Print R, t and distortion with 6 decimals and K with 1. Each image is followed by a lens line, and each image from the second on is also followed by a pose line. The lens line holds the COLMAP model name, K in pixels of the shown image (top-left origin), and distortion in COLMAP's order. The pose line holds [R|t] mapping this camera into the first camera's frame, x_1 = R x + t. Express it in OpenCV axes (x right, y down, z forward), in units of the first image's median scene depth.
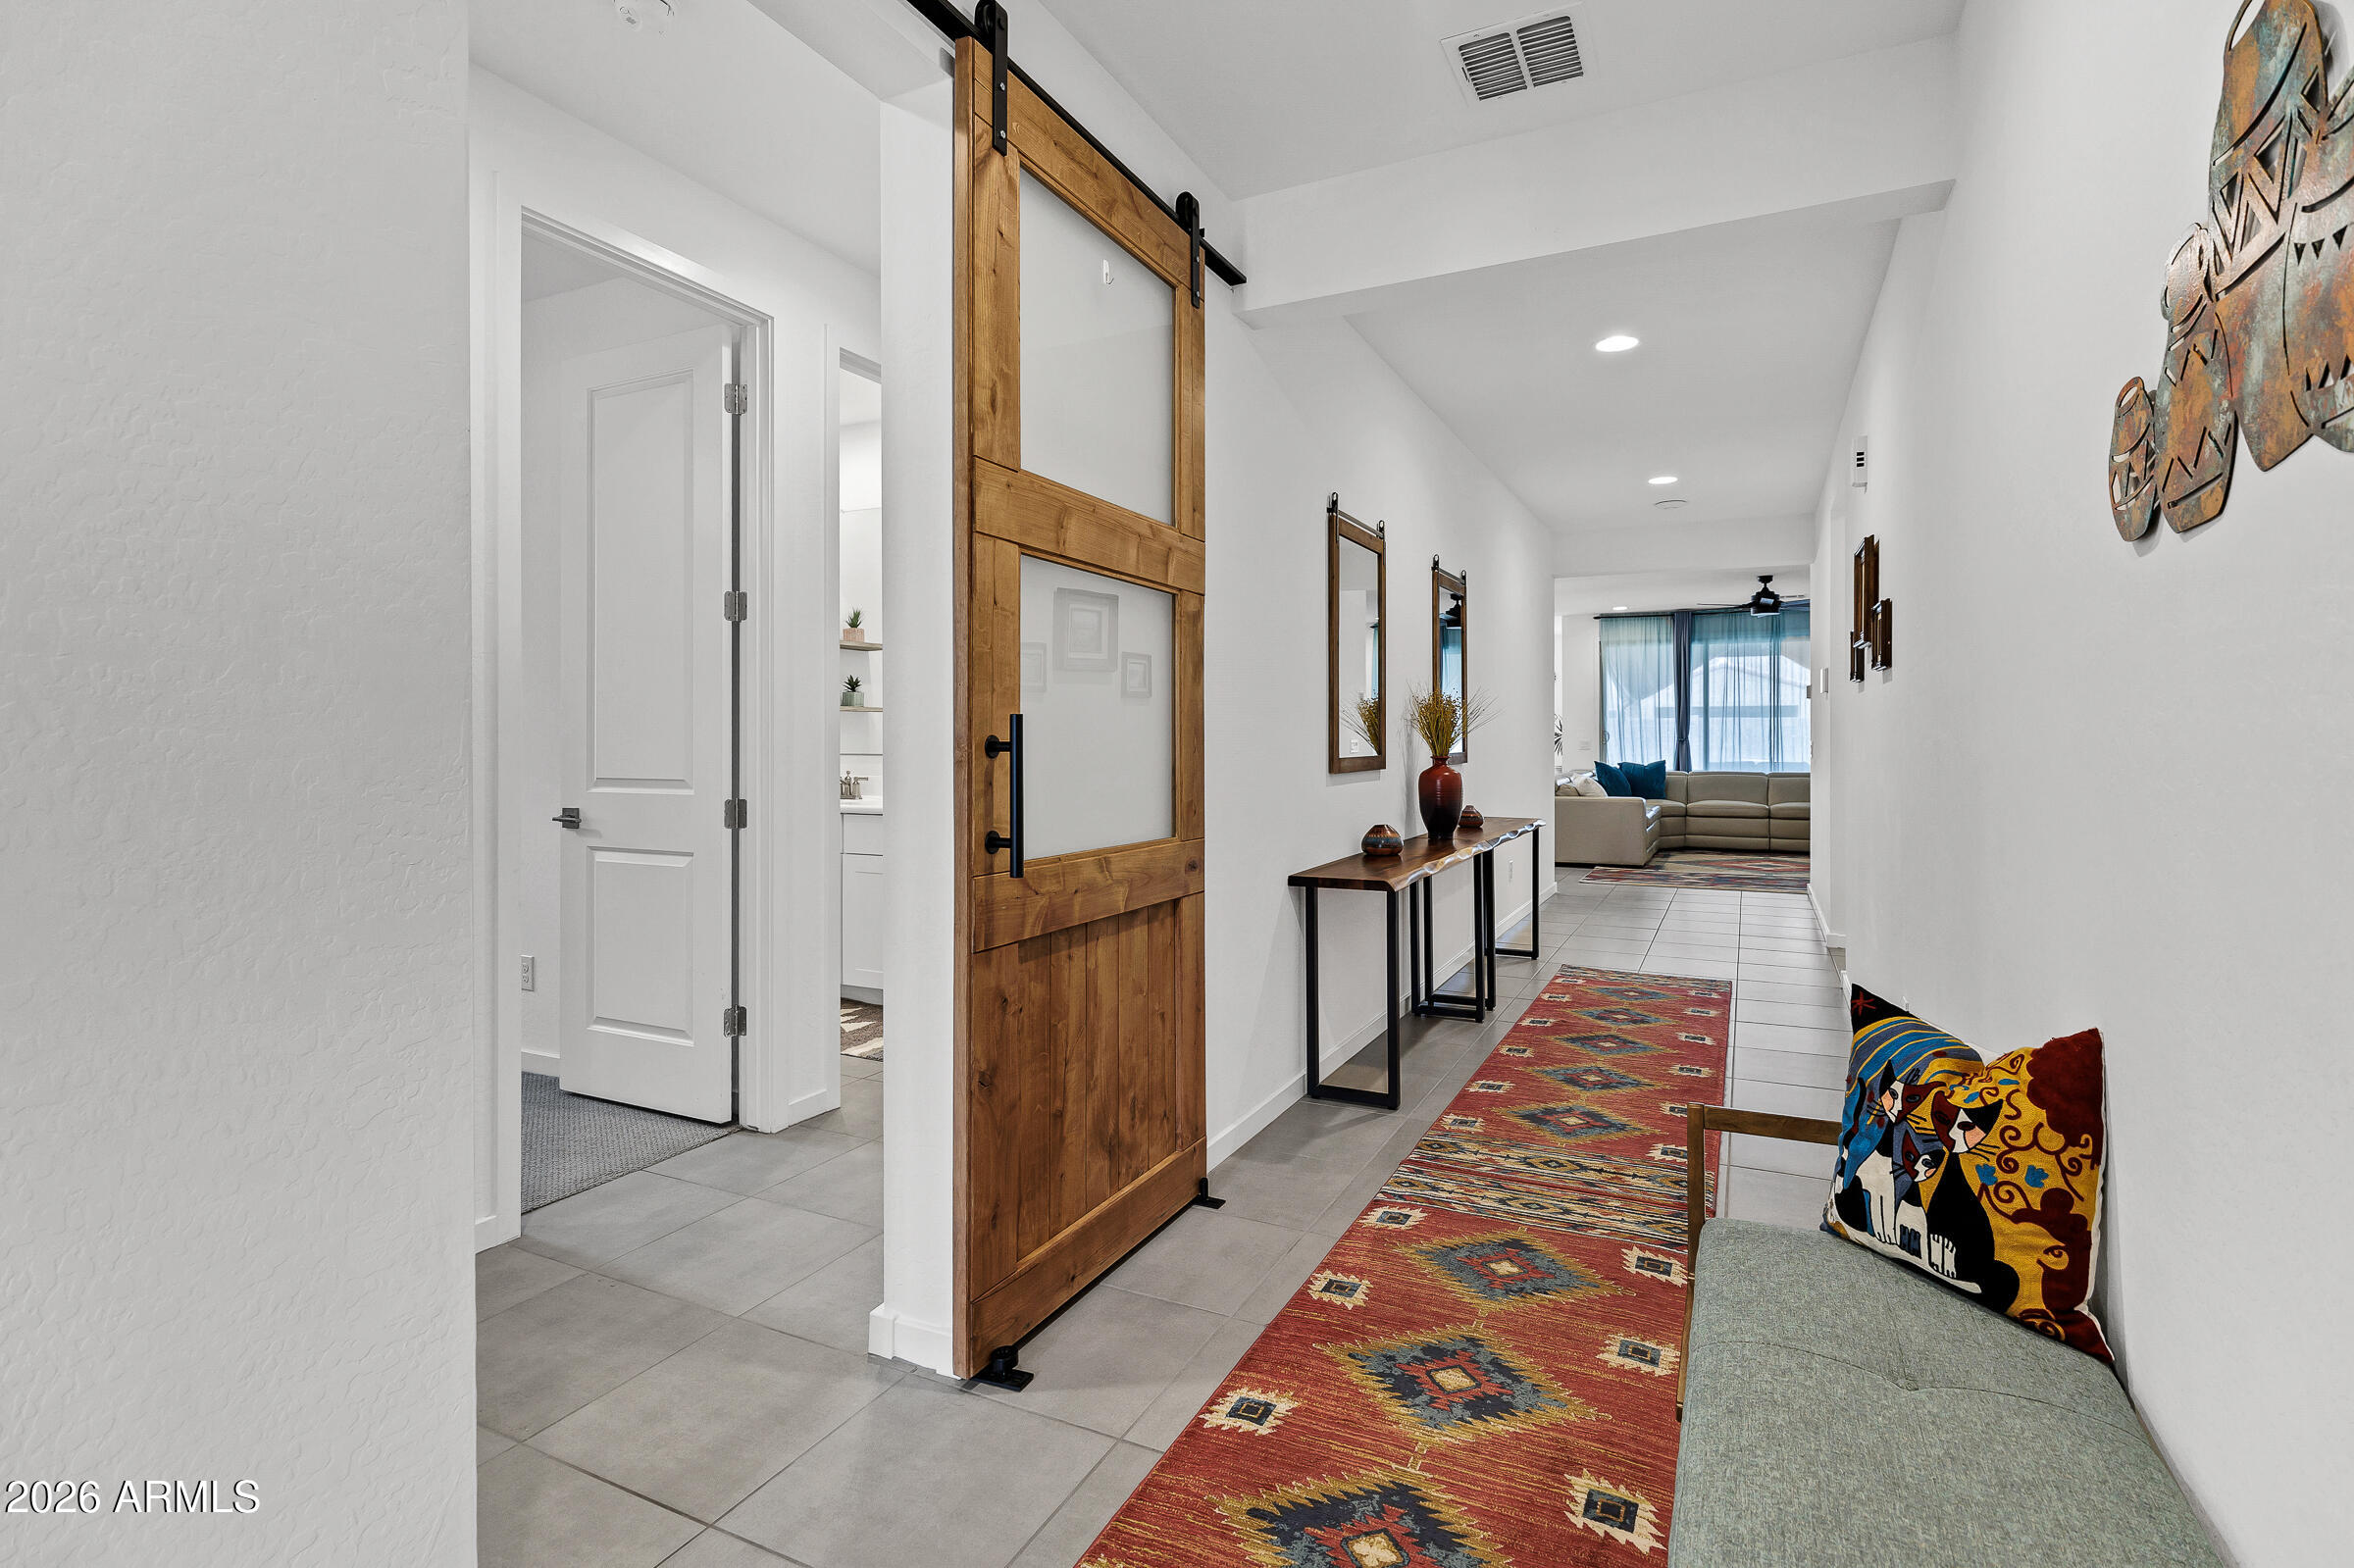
lens RADIAL K [[1157.4, 0, 1239.6], [0, 1157.4, 786.9], [0, 0, 1]] dist [0.000600, -0.000342]
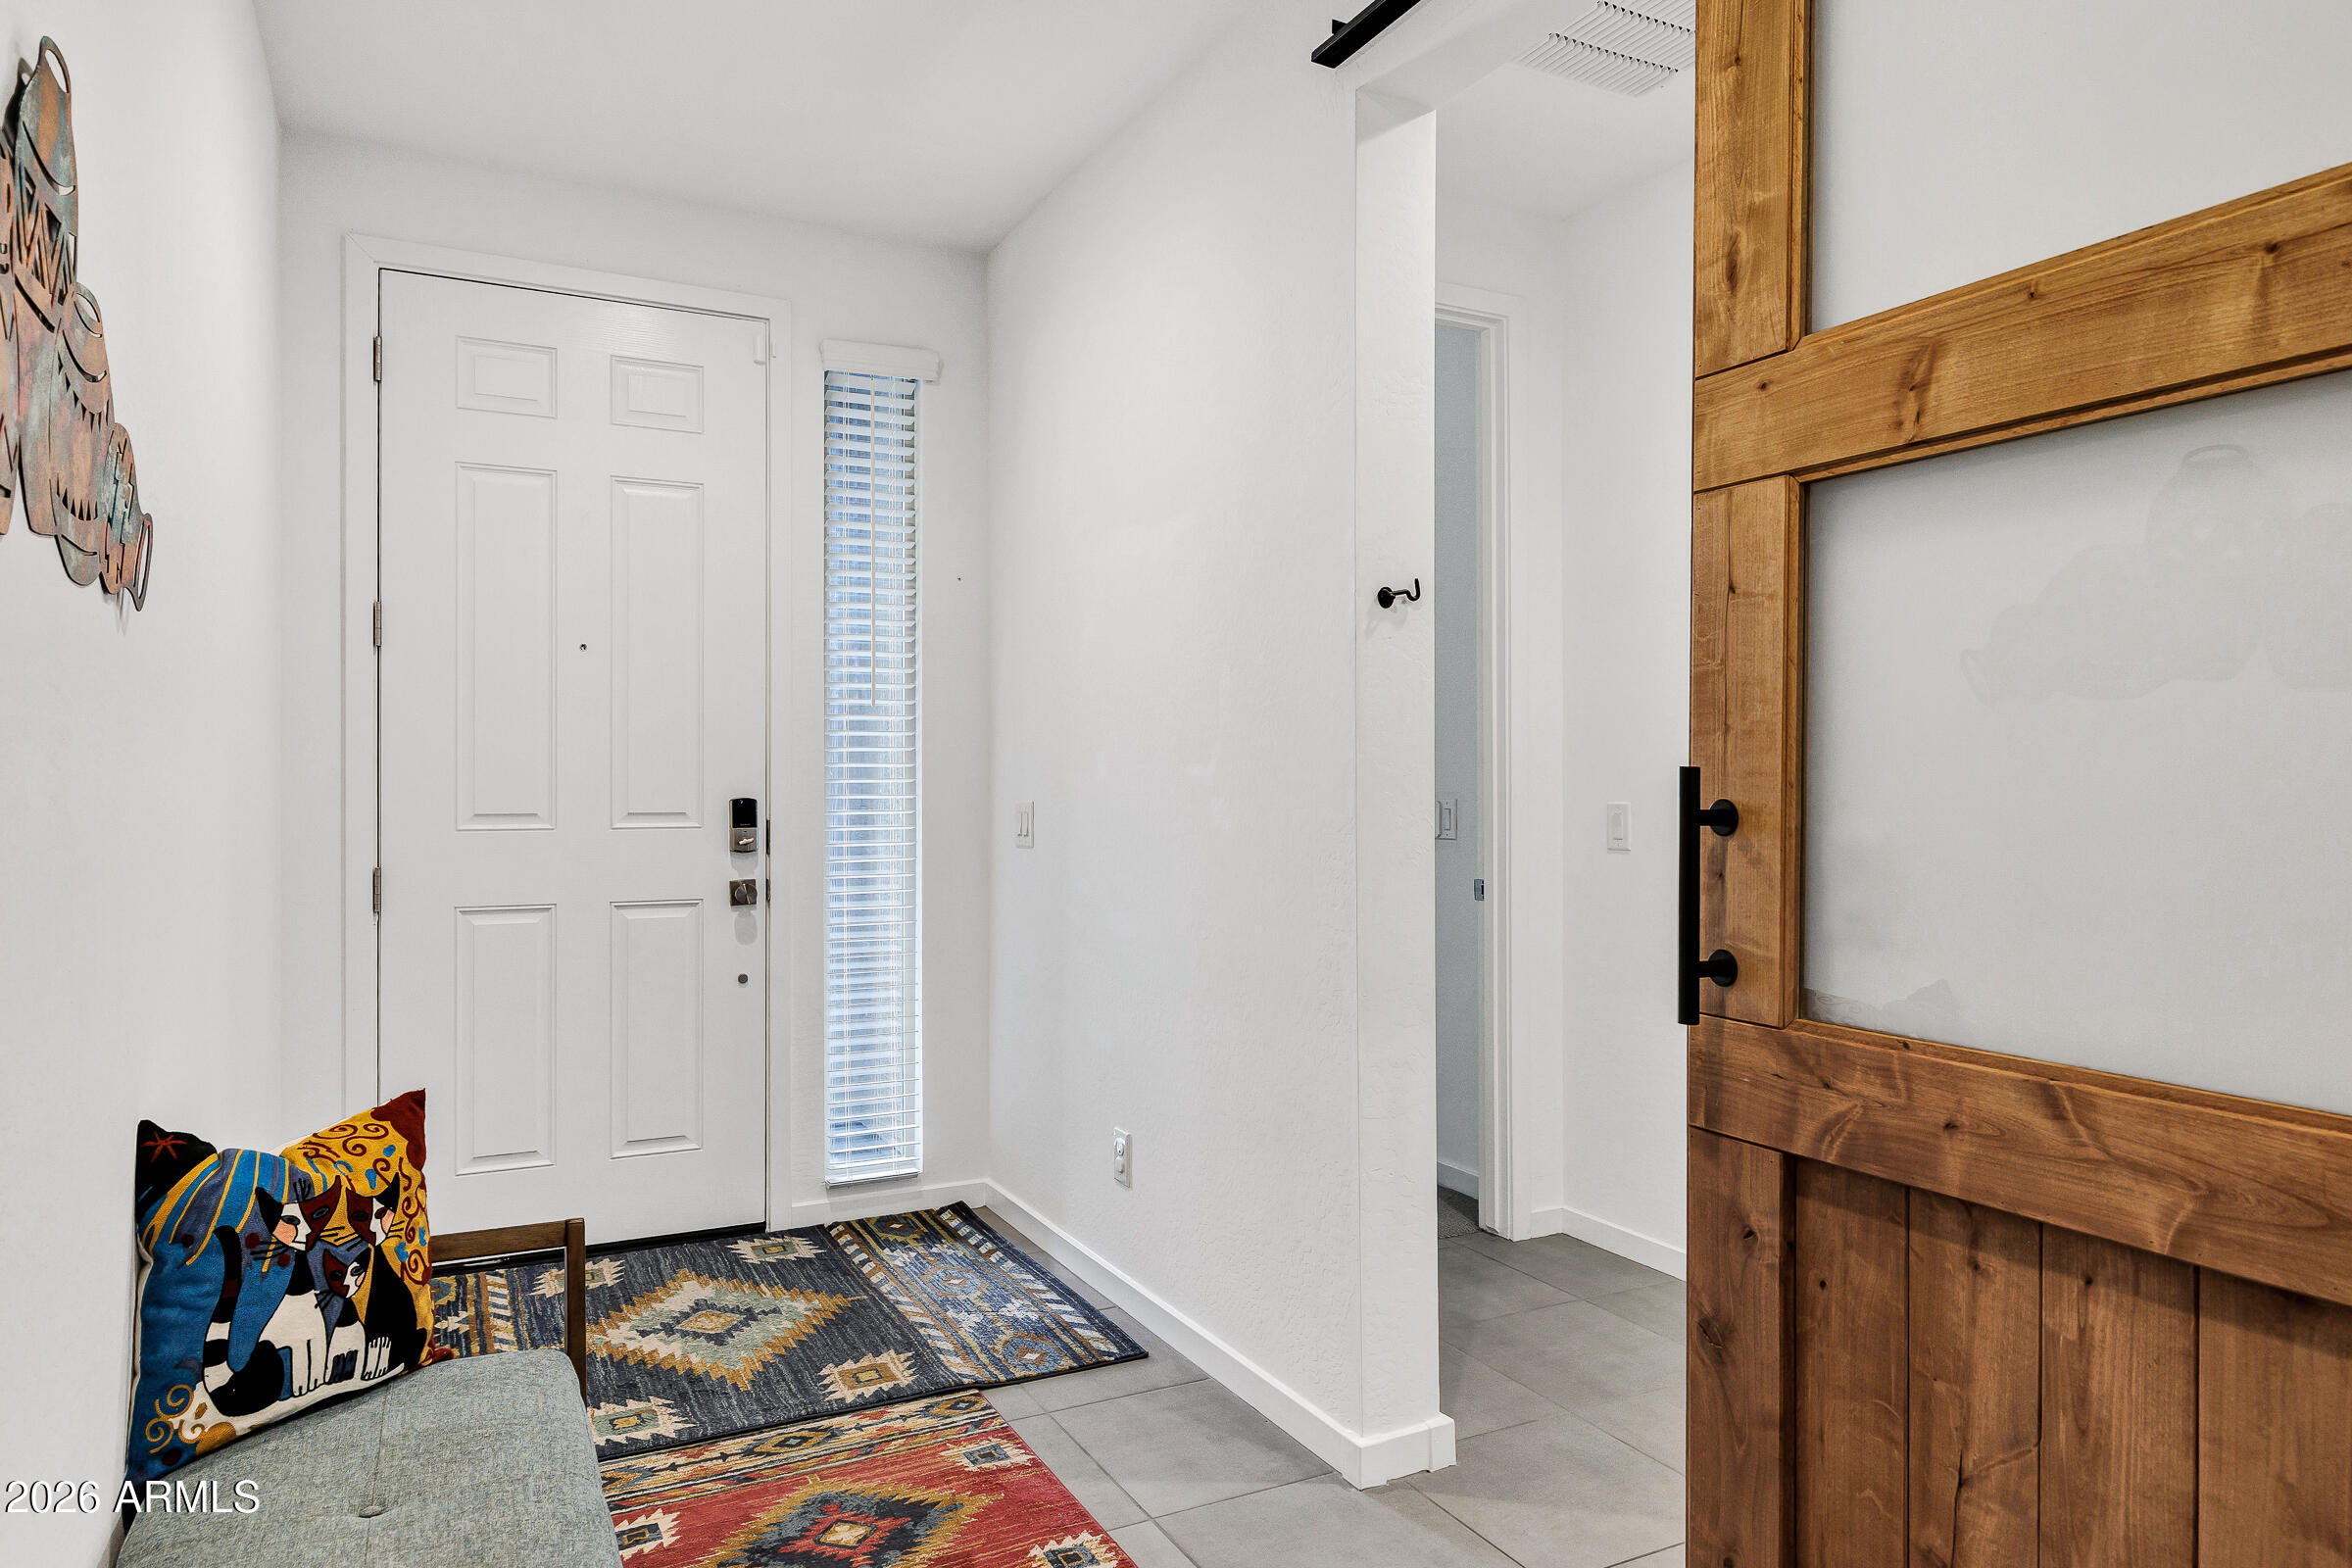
lens RADIAL K [[1392.5, 0, 1176.0], [0, 1392.5, 784.0], [0, 0, 1]] dist [0.004928, 0.000775]
pose [[-0.613734, 0.013259, -0.789402, 0.524120], [-0.019543, 0.999297, 0.031978, -0.065437], [0.789271, 0.035054, -0.613044, 1.124497]]
